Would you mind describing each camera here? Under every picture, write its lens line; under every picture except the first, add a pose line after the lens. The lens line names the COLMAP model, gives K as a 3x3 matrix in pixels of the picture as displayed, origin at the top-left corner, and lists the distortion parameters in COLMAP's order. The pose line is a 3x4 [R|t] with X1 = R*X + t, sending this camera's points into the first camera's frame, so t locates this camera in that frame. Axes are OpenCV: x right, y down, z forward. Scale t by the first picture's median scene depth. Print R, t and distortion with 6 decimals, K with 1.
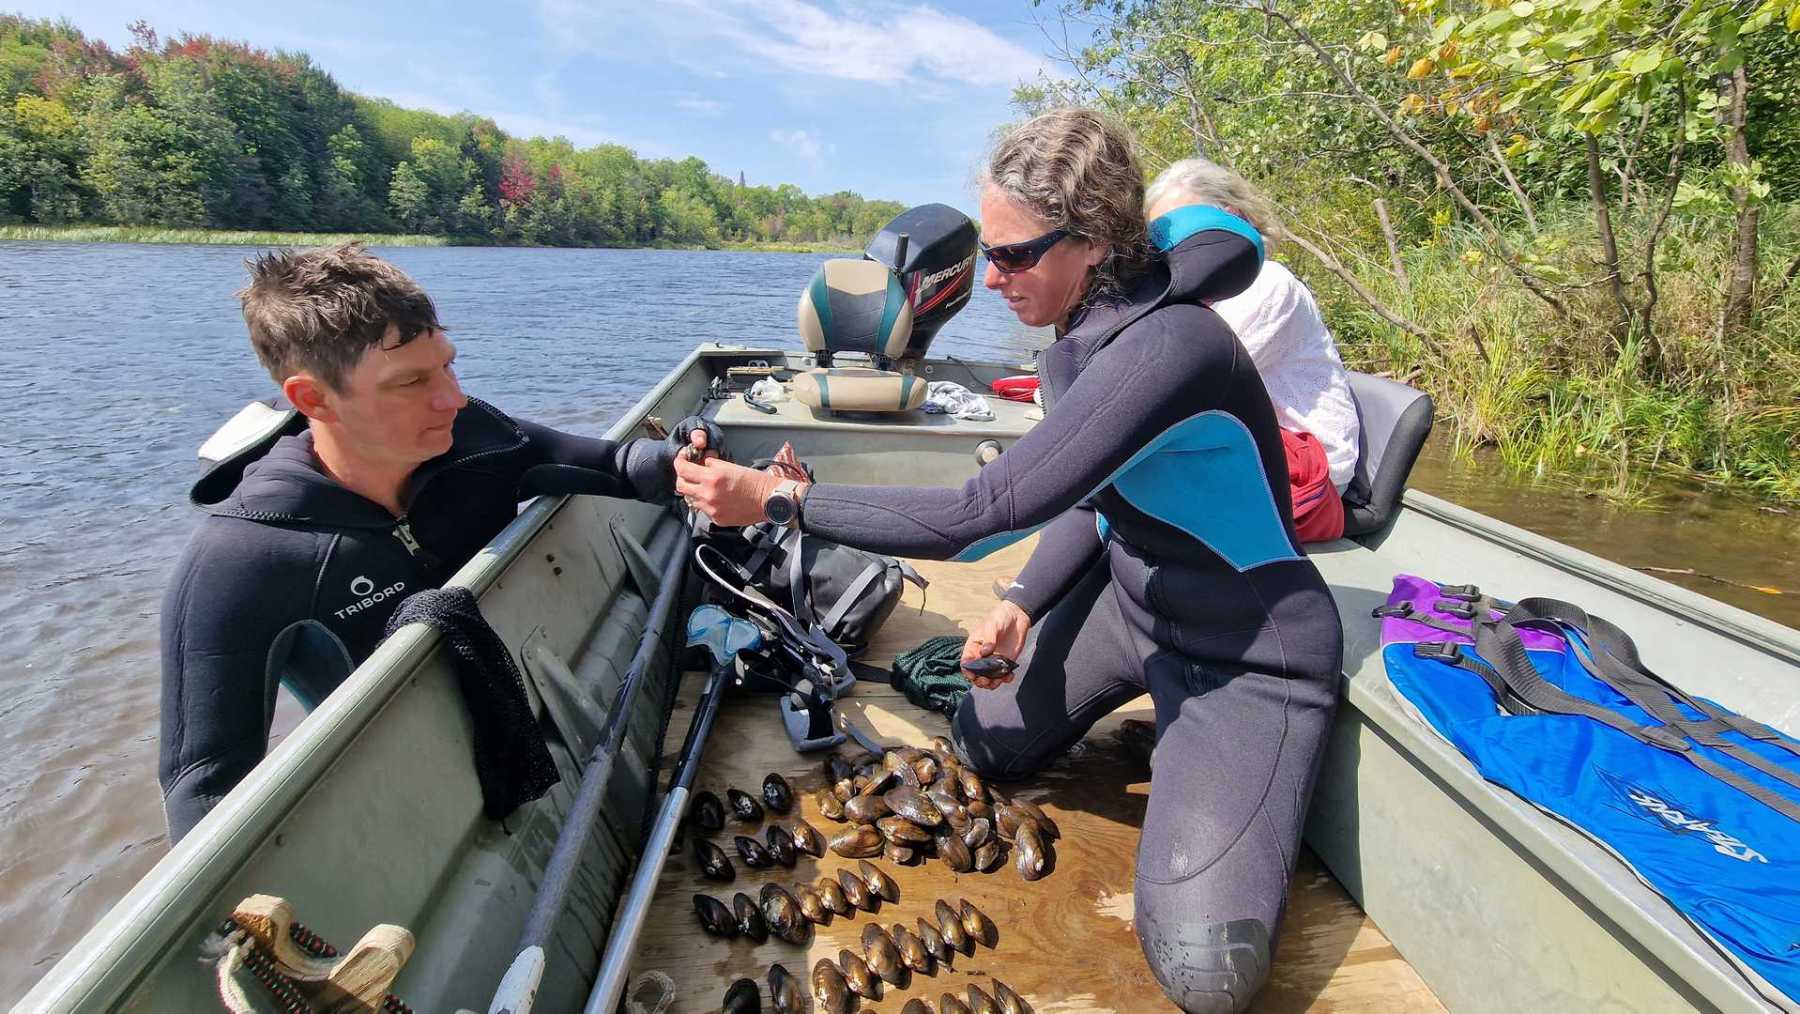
lens RADIAL K [[731.3, 0, 908.1], [0, 731.3, 478.2], [0, 0, 1]] dist [0.002794, -0.003549]
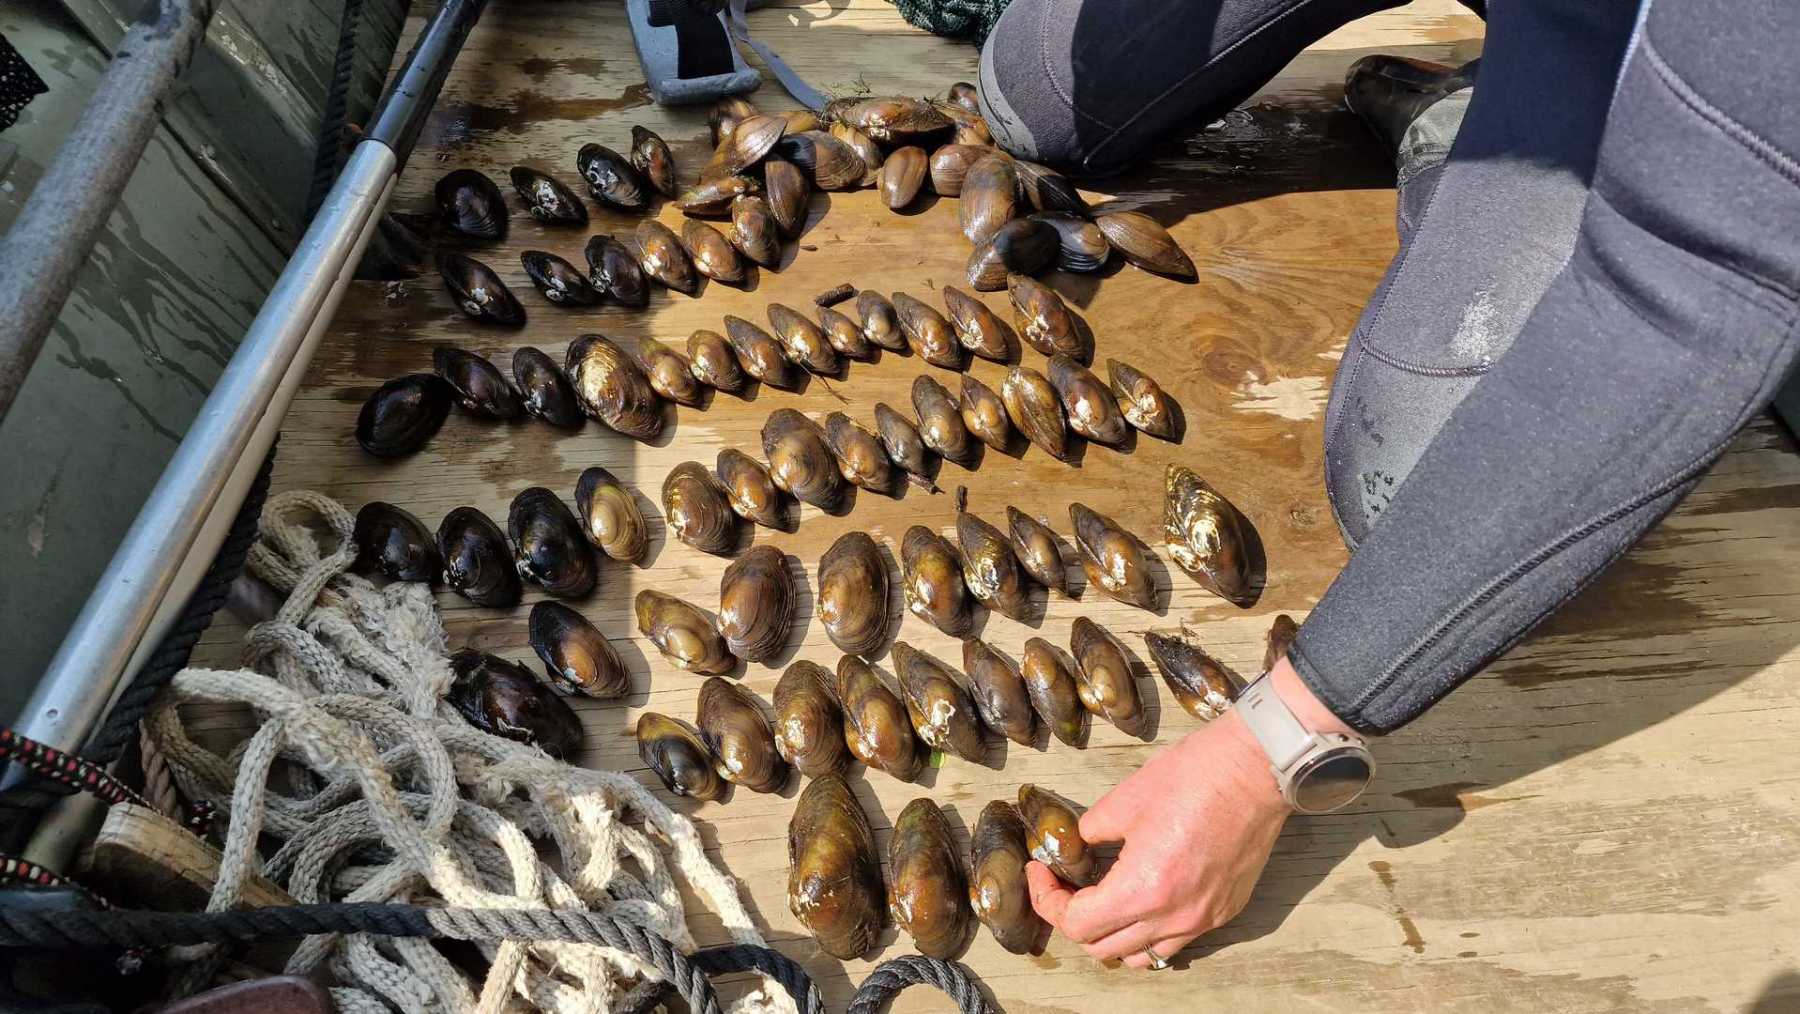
lens RADIAL K [[1171.3, 0, 888.5], [0, 1171.3, 497.0], [0, 0, 1]] dist [0.041279, -0.030350]
pose [[0.997724, 0.038462, -0.055376, 0.066993], [-0.000442, 0.825039, 0.565076, 0.186233], [0.067422, -0.563766, 0.823178, 0.280124]]
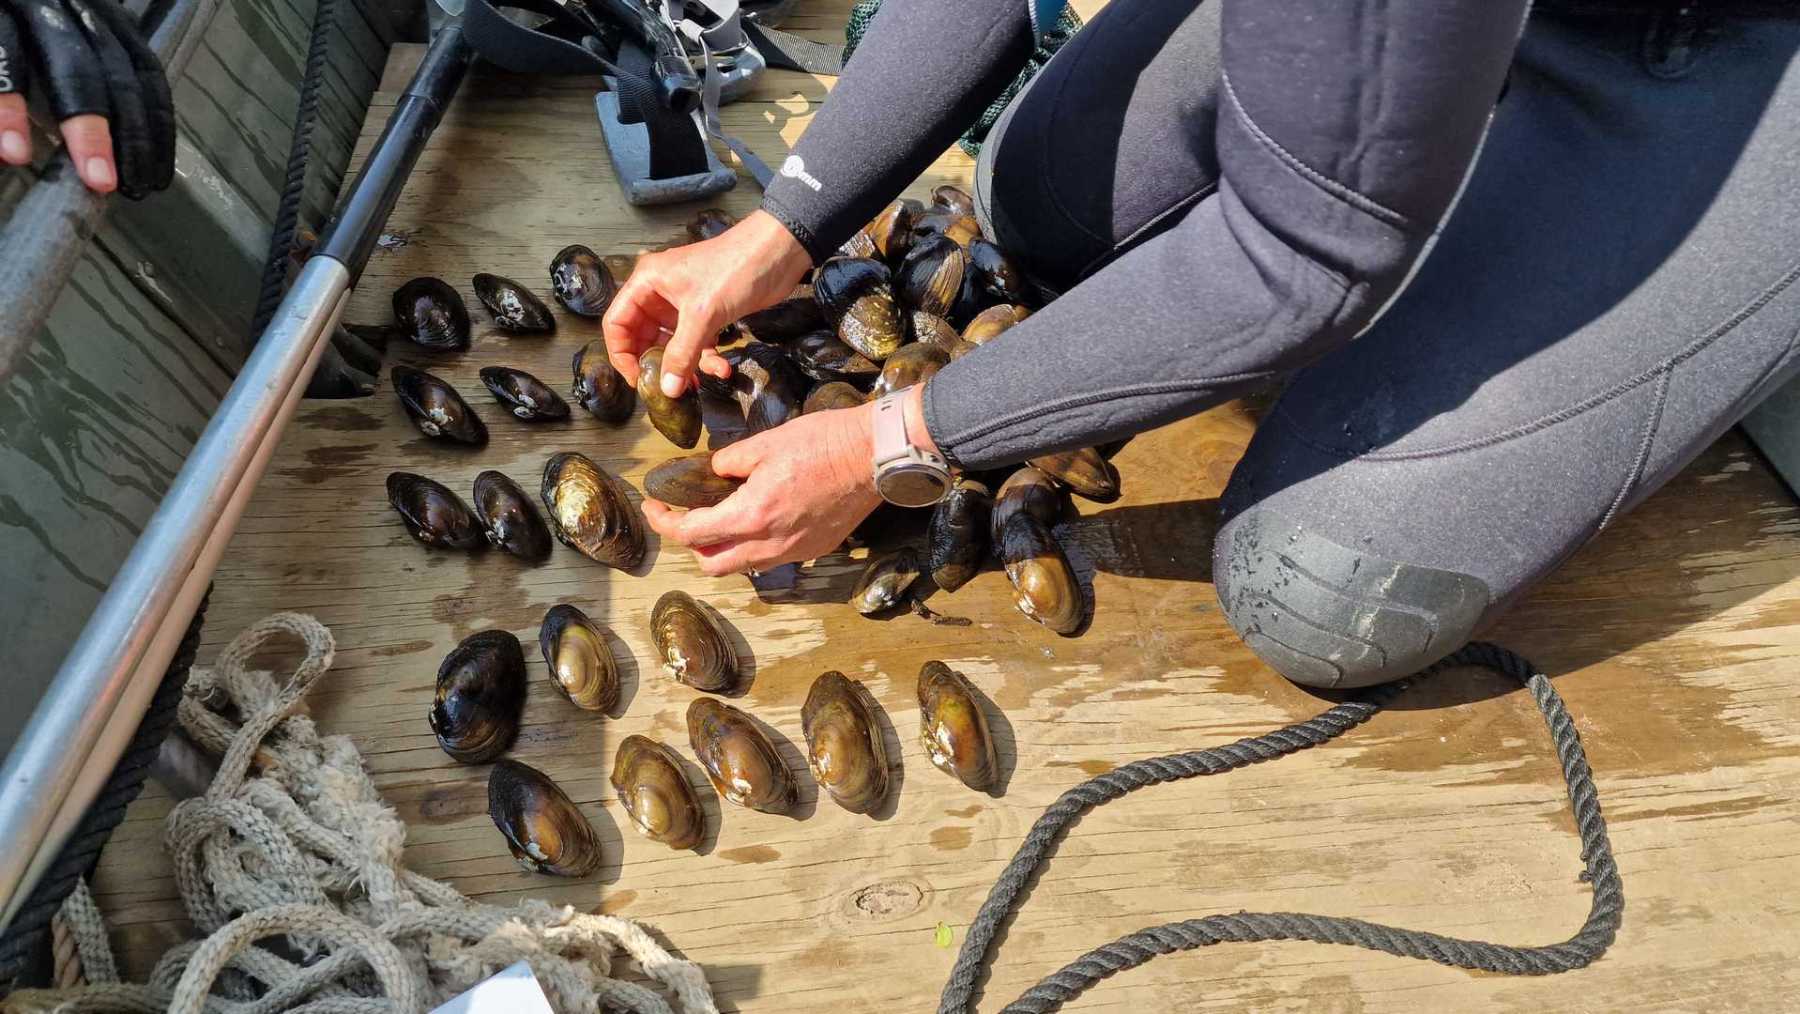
lens RADIAL K [[1171.3, 0, 882.0], [0, 1171.3, 487.4], [0, 0, 1]] dist [0.041279, -0.030350]
pose [[0.999053, 0.018440, -0.039413, 0.051857], [0.004551, 0.856517, 0.516098, 0.180179], [0.043275, -0.515789, 0.855622, 0.346677]]
